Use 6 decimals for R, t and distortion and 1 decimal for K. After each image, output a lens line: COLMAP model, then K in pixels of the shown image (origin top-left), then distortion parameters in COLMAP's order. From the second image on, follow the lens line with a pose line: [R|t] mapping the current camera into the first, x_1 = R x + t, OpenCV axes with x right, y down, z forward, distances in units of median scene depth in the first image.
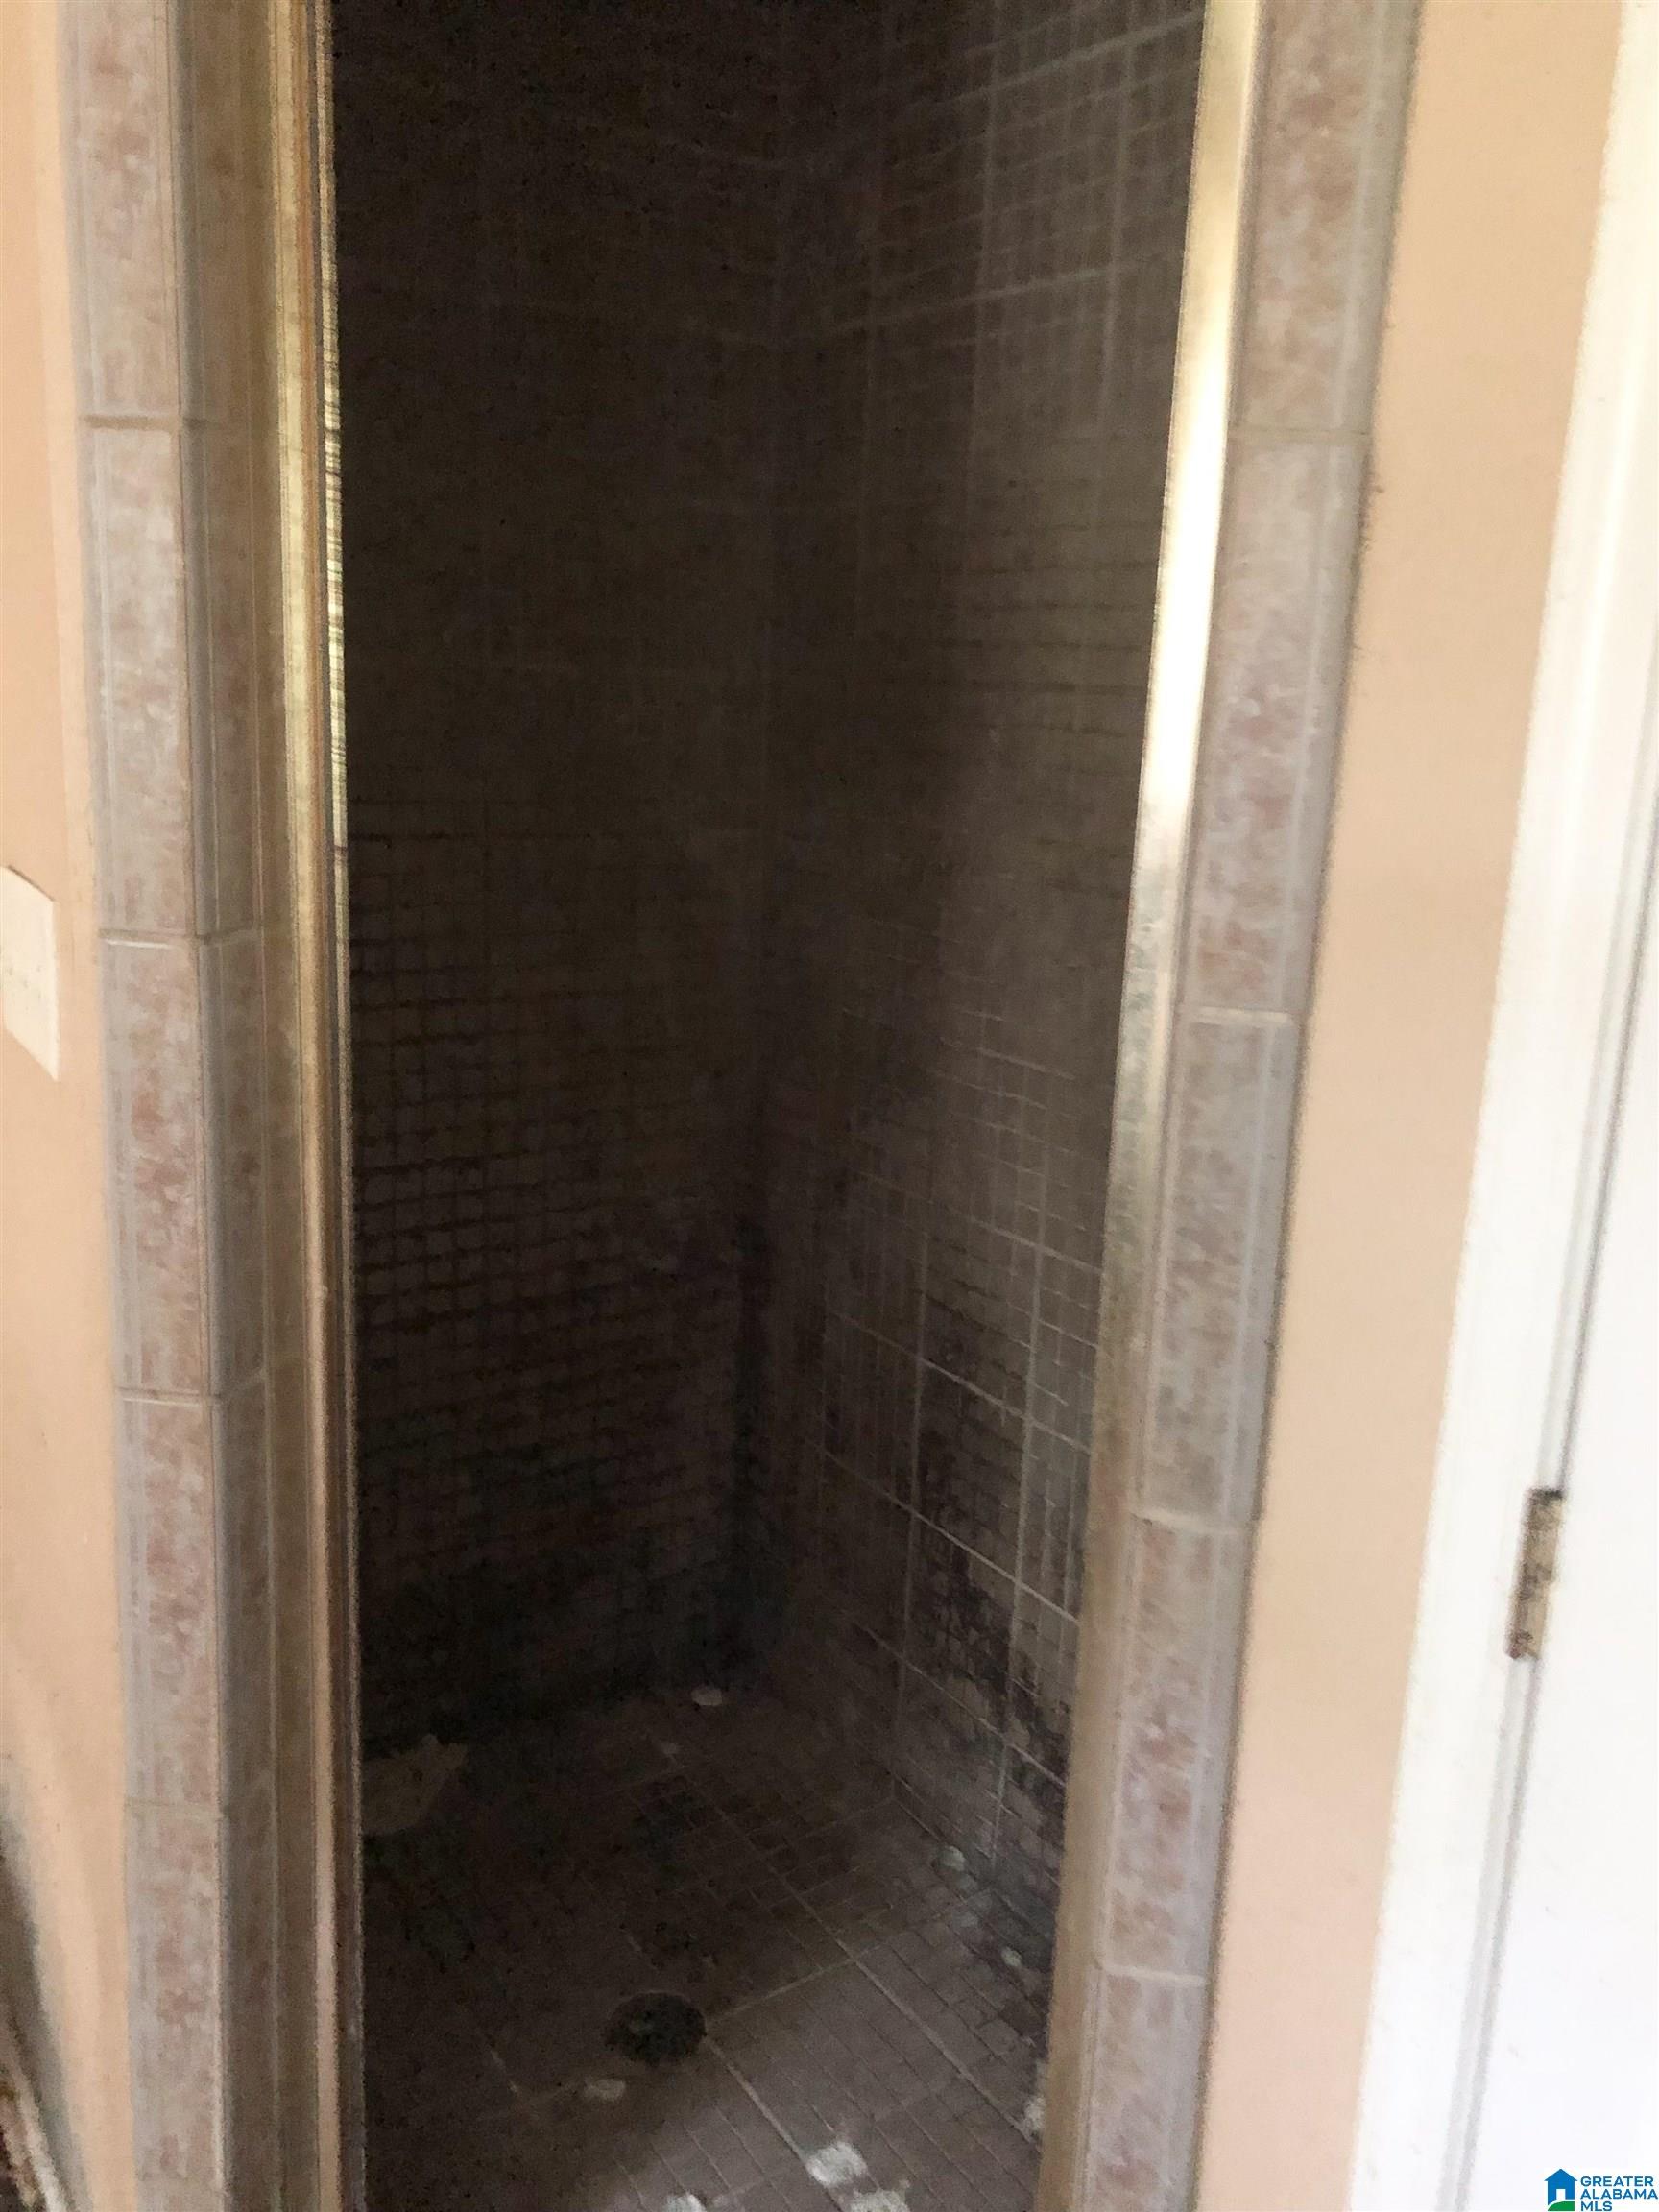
lens RADIAL K [[1818.5, 0, 832.0], [0, 1818.5, 1110.5], [0, 0, 1]] dist [0.011461, -0.012261]
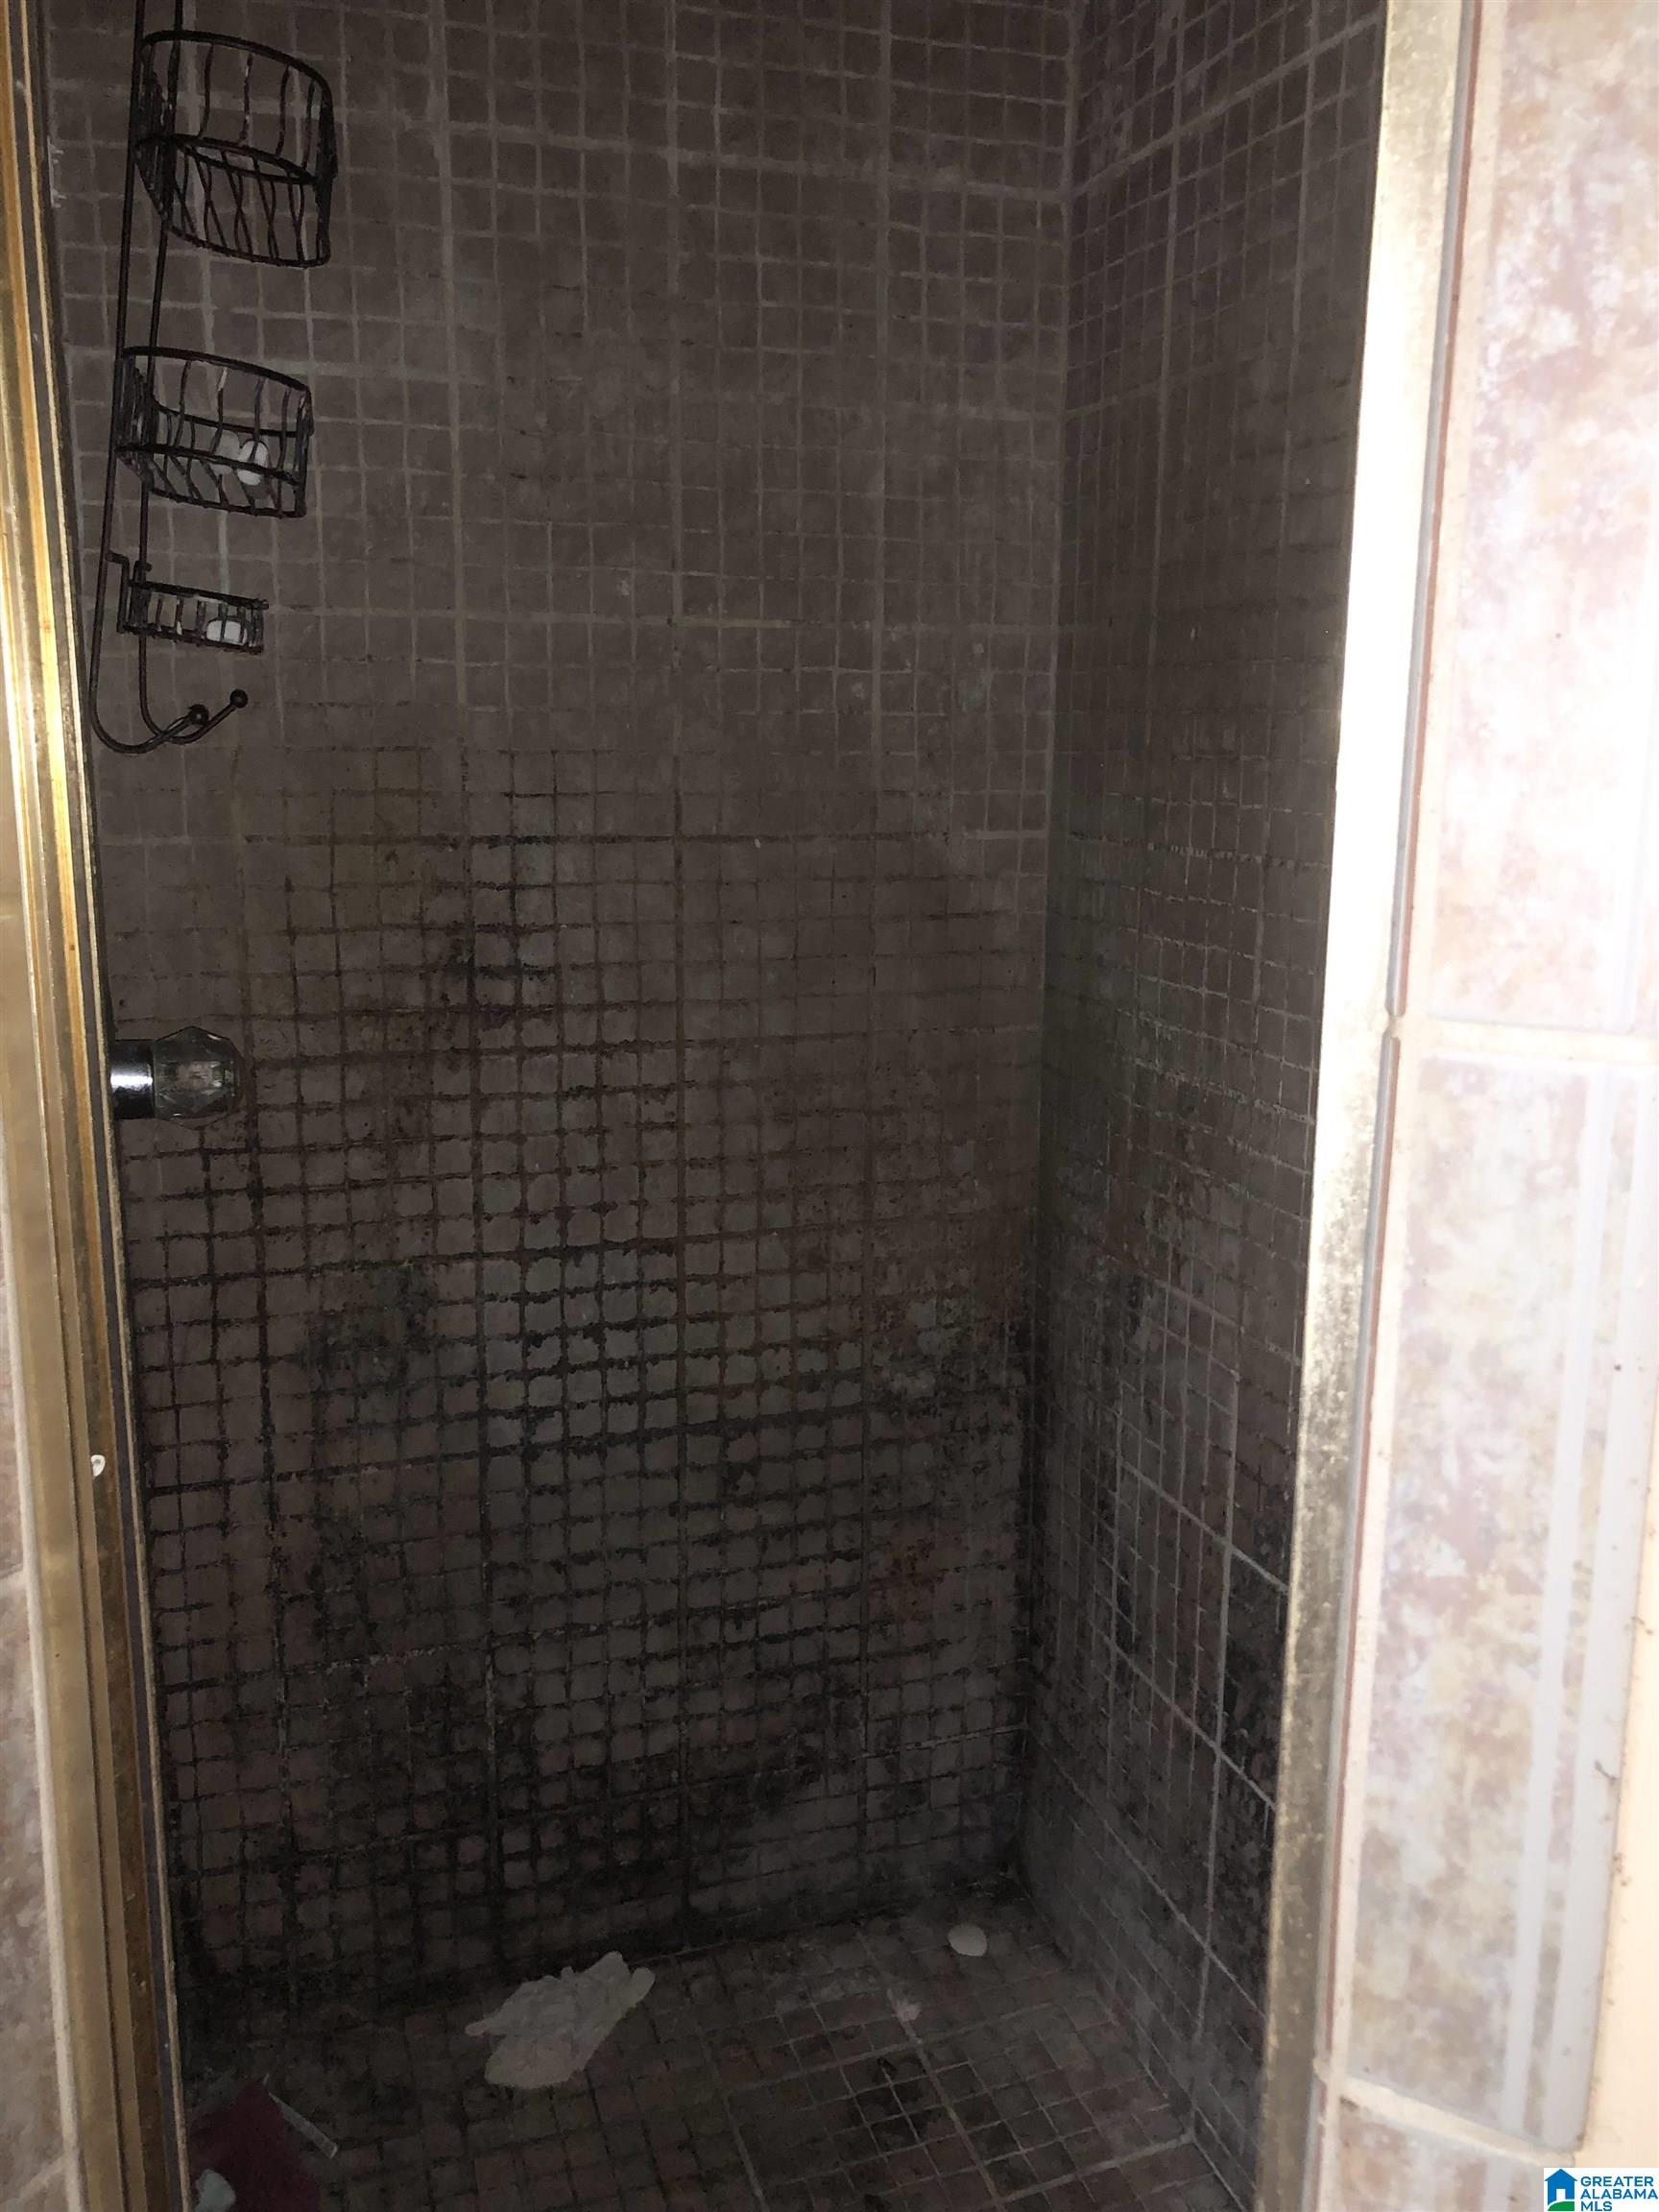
lens RADIAL K [[1818.5, 0, 820.8], [0, 1818.5, 1096.5], [0, 0, 1]] dist [0.011461, -0.012261]
pose [[0.963434, 0.021000, -0.267120, 0.081081], [-0.032840, 0.998662, -0.039935, -0.007633], [0.265924, 0.047247, 0.962835, 0.243185]]
